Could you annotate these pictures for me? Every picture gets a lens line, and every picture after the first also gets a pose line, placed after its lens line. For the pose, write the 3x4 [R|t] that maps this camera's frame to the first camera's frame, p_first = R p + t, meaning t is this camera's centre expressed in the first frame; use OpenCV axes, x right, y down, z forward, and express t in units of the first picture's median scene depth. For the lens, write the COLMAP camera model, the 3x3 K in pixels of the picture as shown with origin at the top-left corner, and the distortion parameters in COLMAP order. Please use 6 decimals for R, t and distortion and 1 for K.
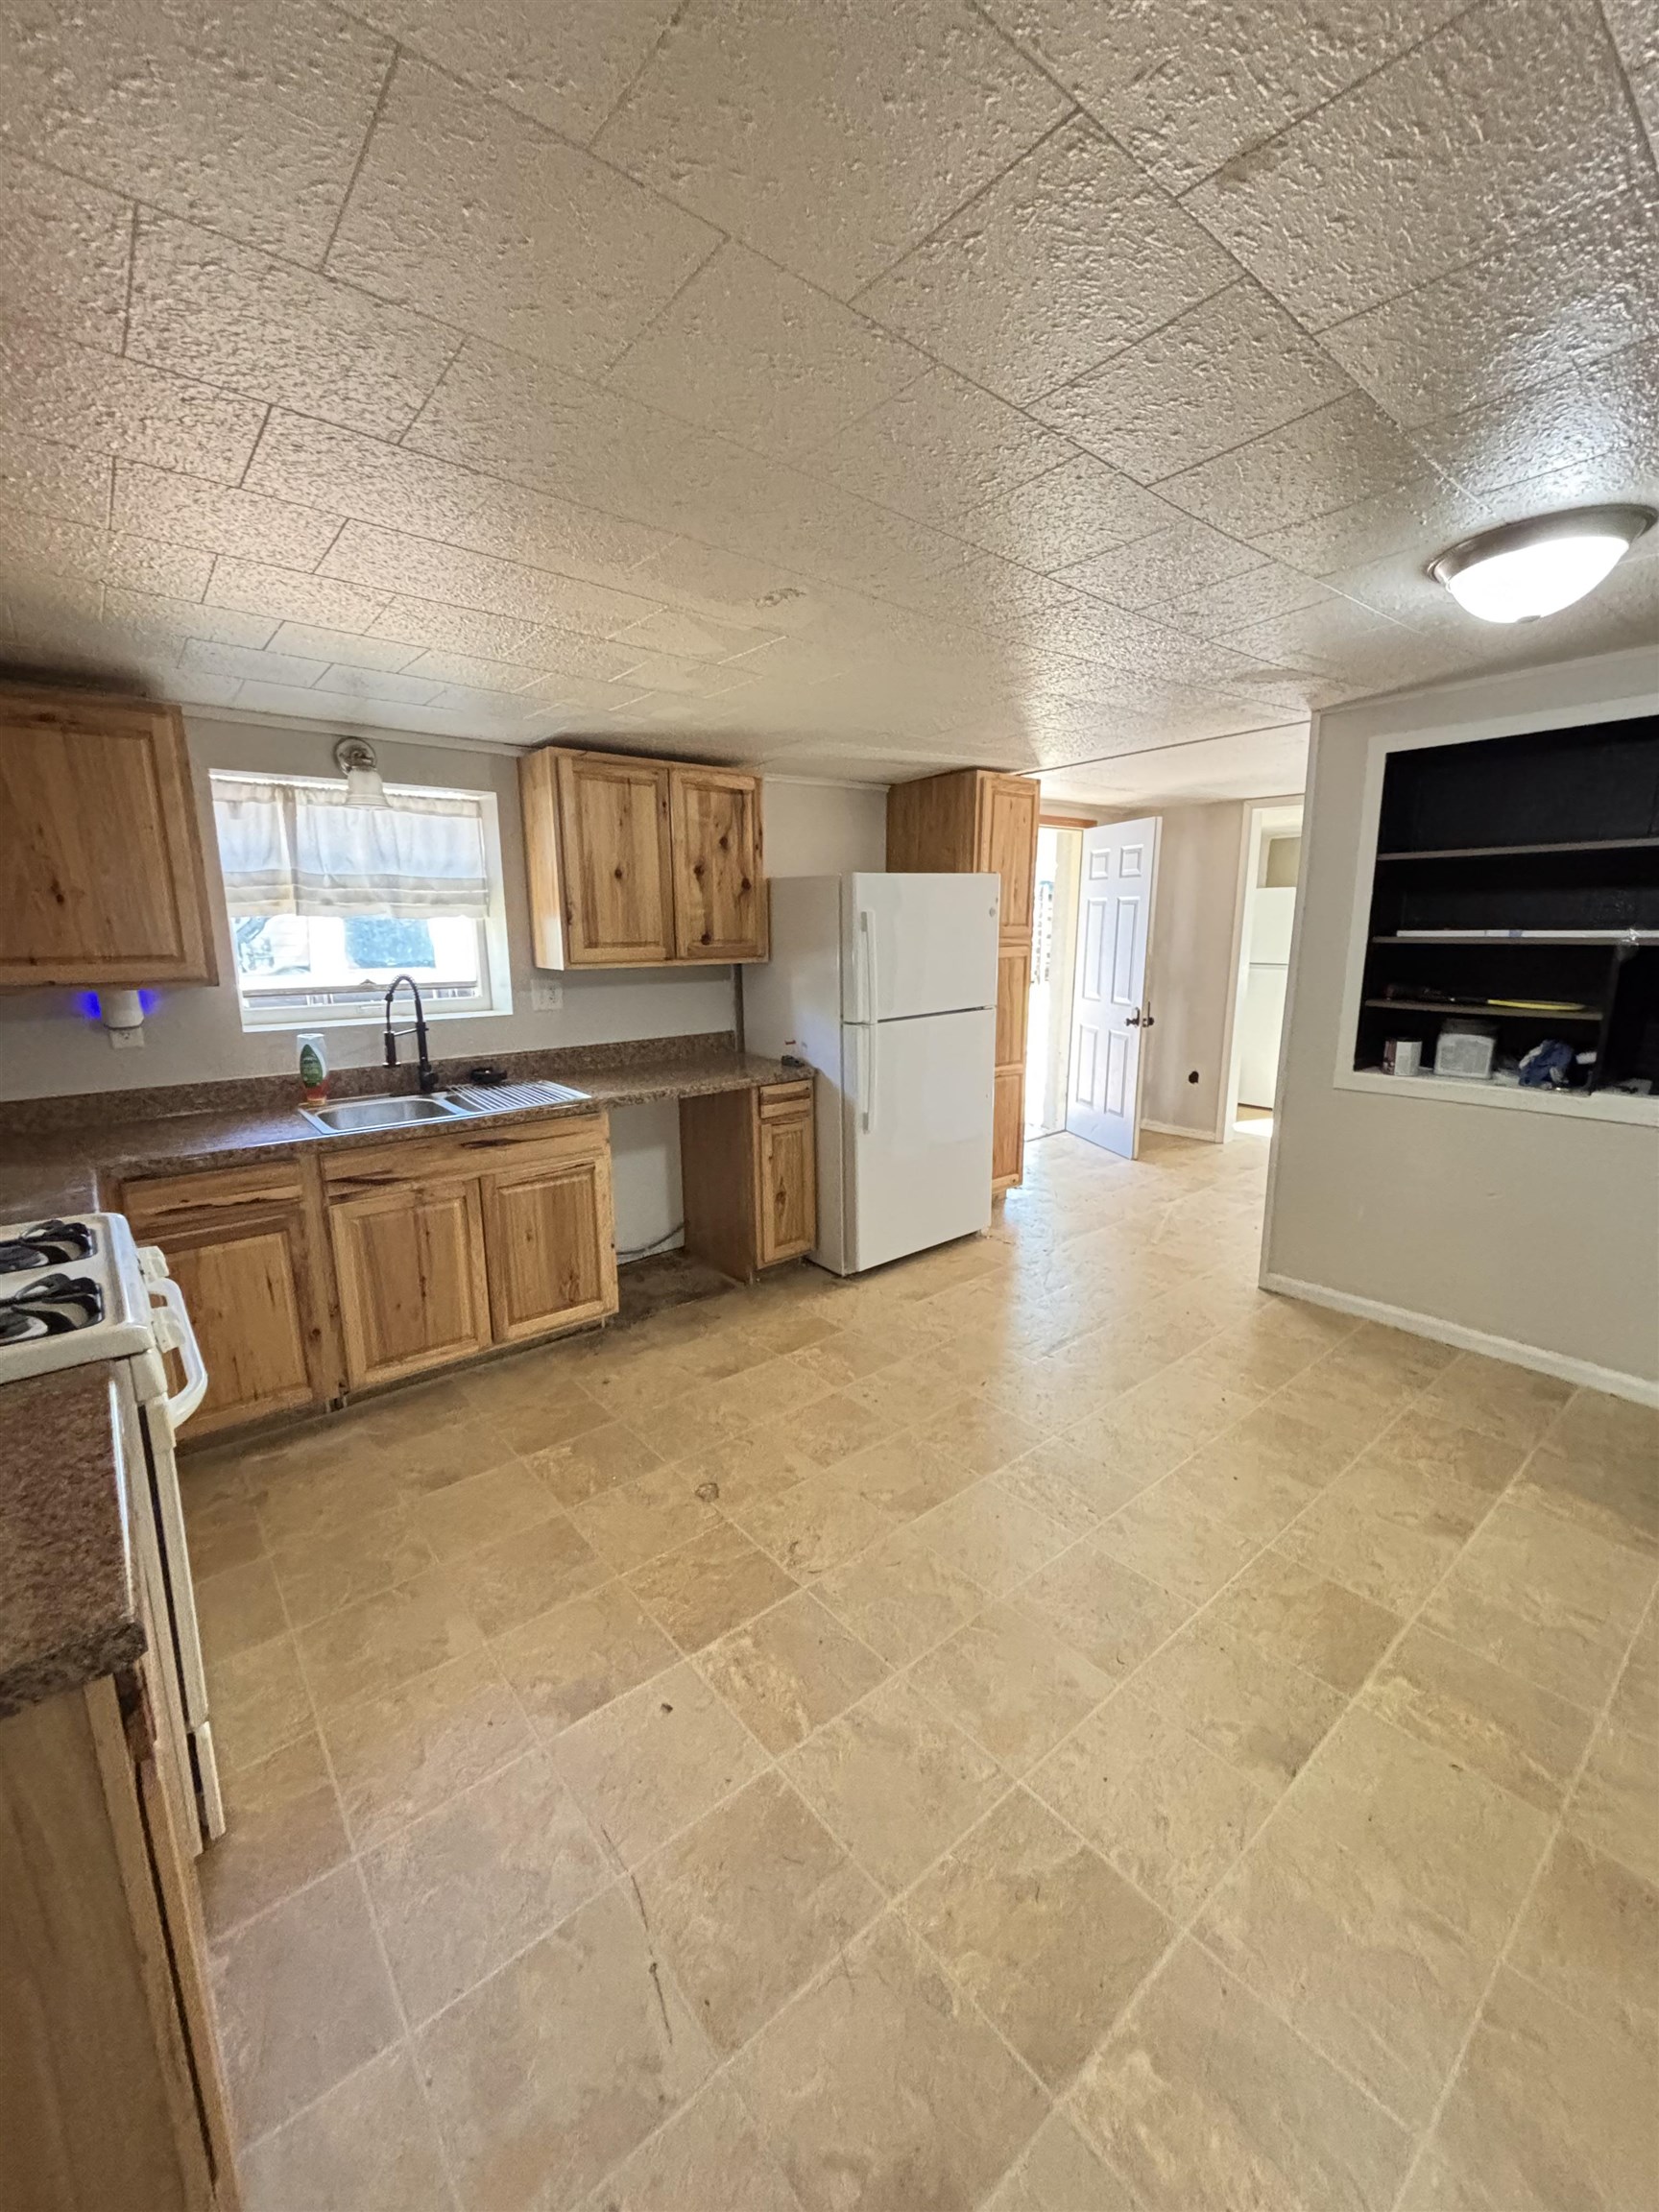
lens RADIAL K [[889.4, 0, 832.3], [0, 889.4, 1110.8], [0, 0, 1]] dist [0.015748, -0.002850]
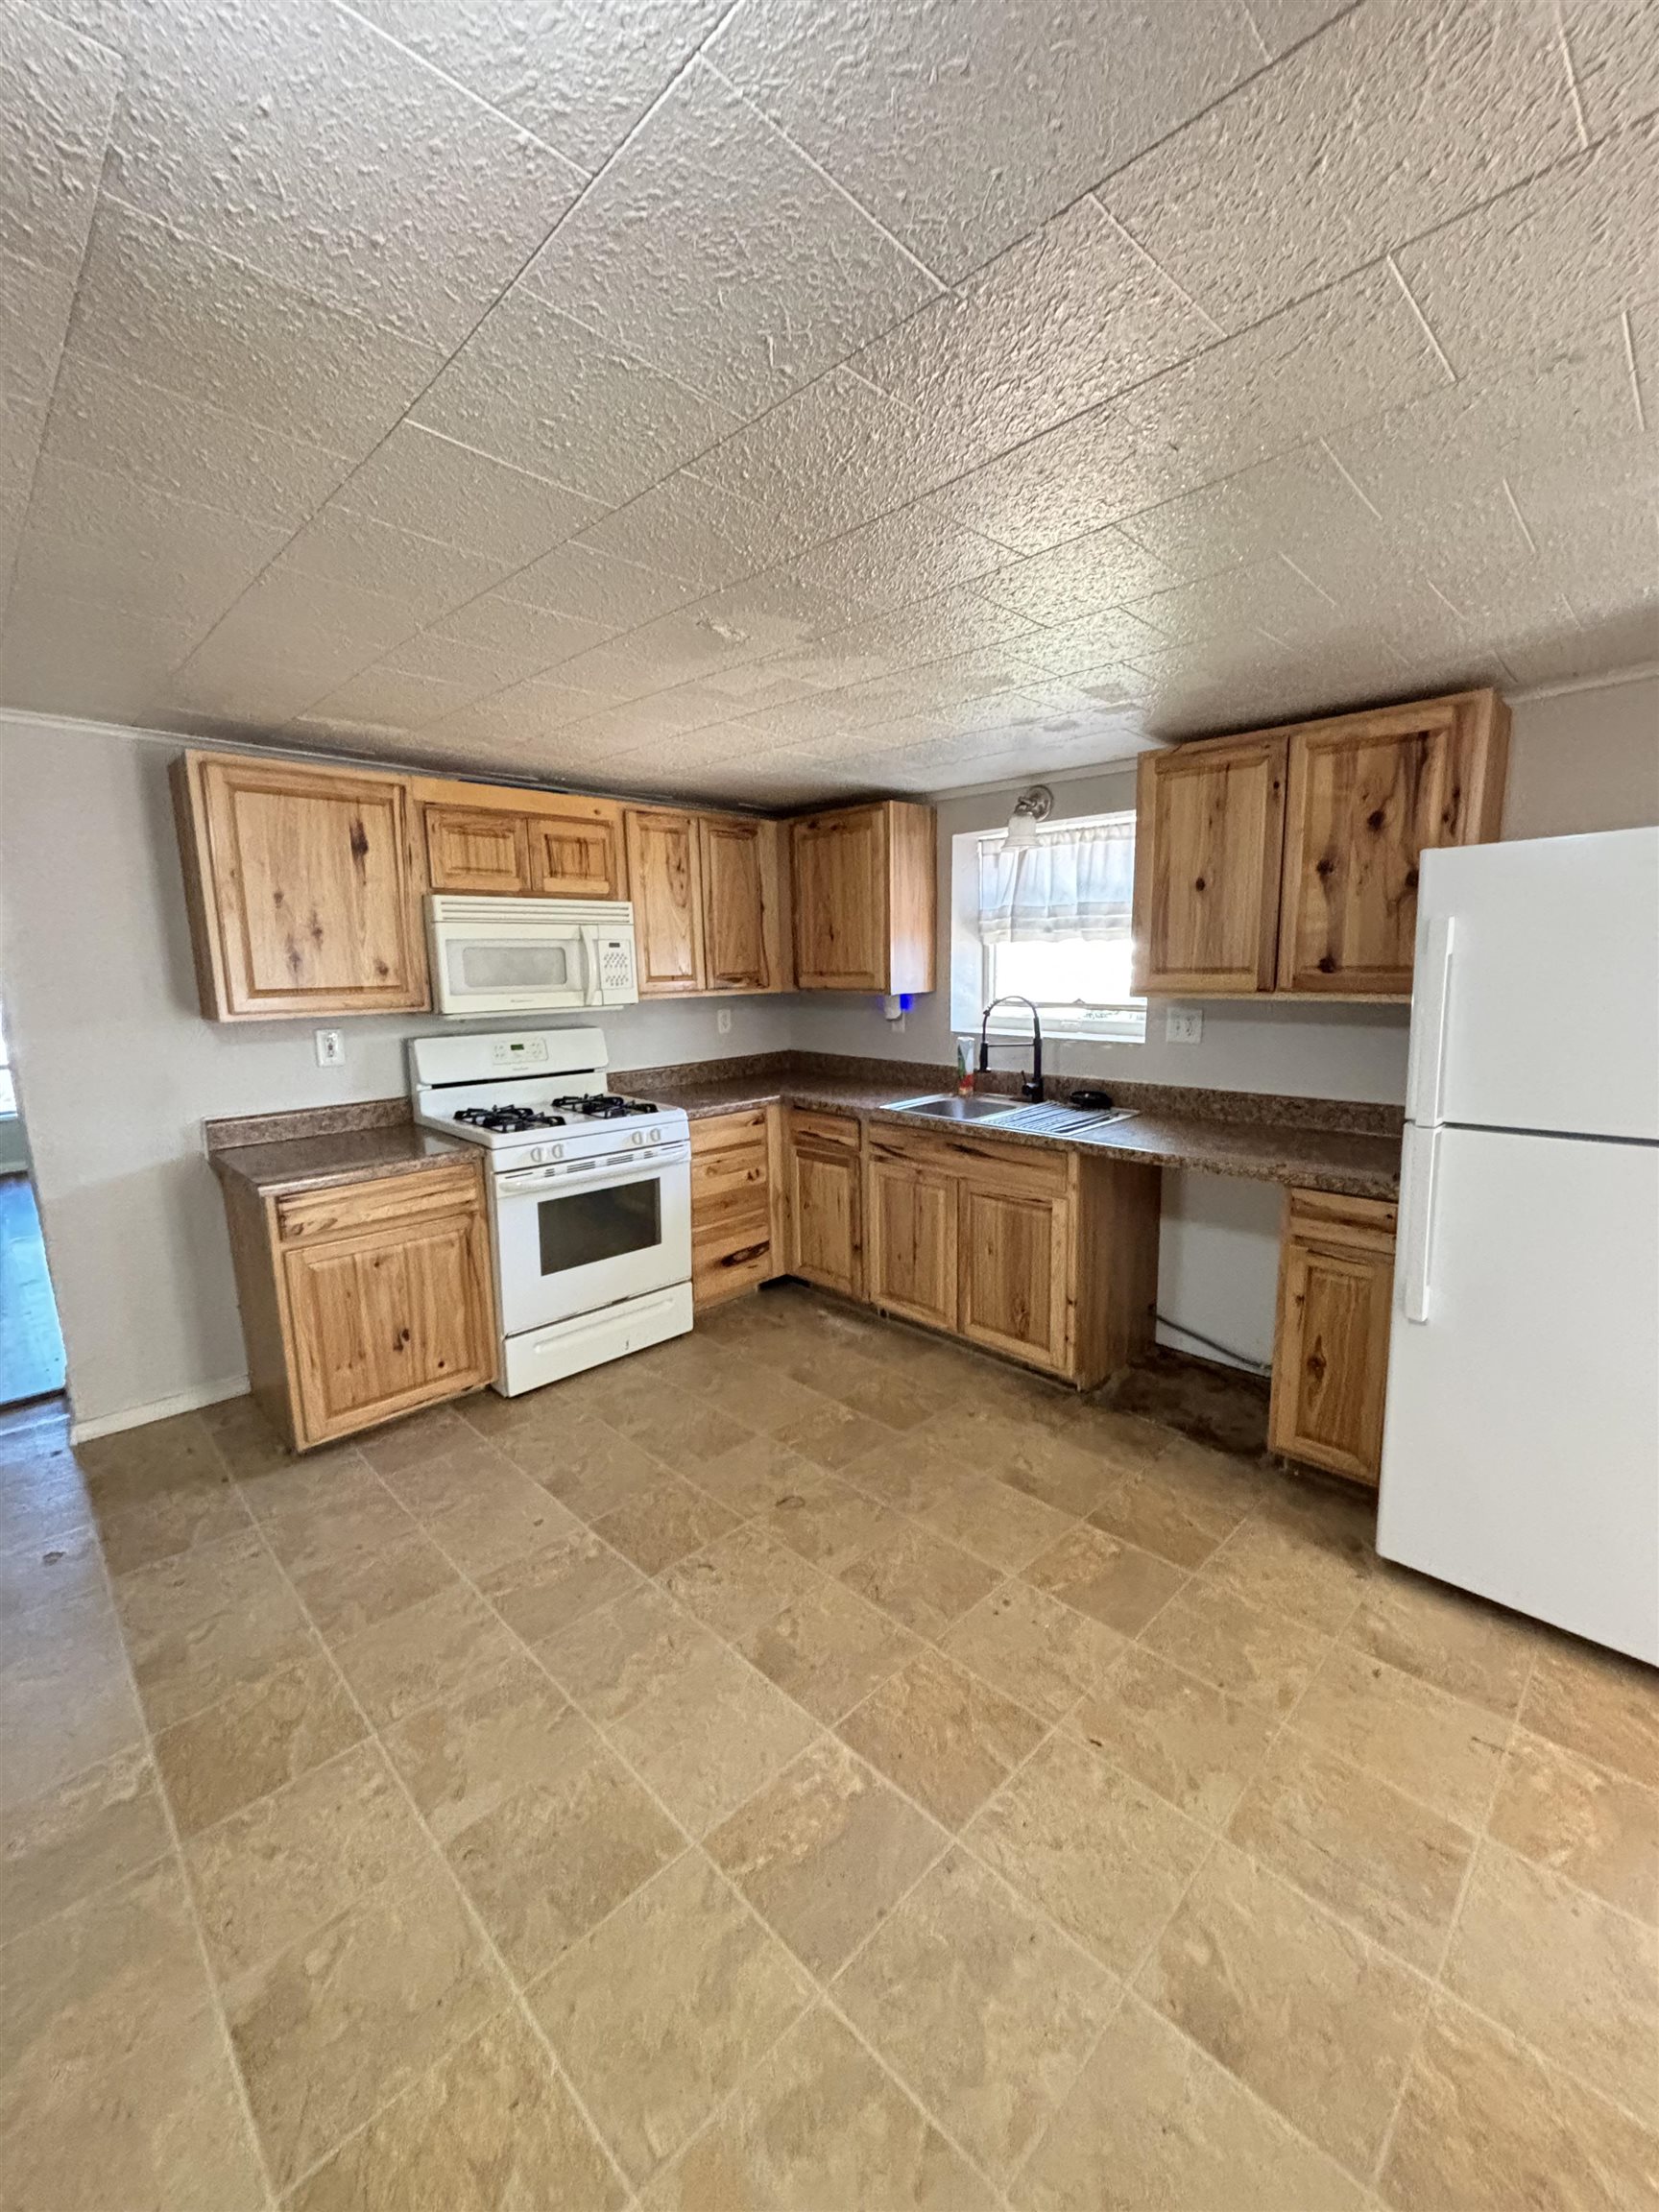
lens RADIAL K [[889.4, 0, 832.3], [0, 889.4, 1110.8], [0, 0, 1]] dist [0.015748, -0.002850]
pose [[0.087230, 0.177664, -0.980217, 0.651290], [-0.192413, 0.968444, 0.158408, -0.148938], [0.977429, 0.174789, 0.118662, 0.697321]]
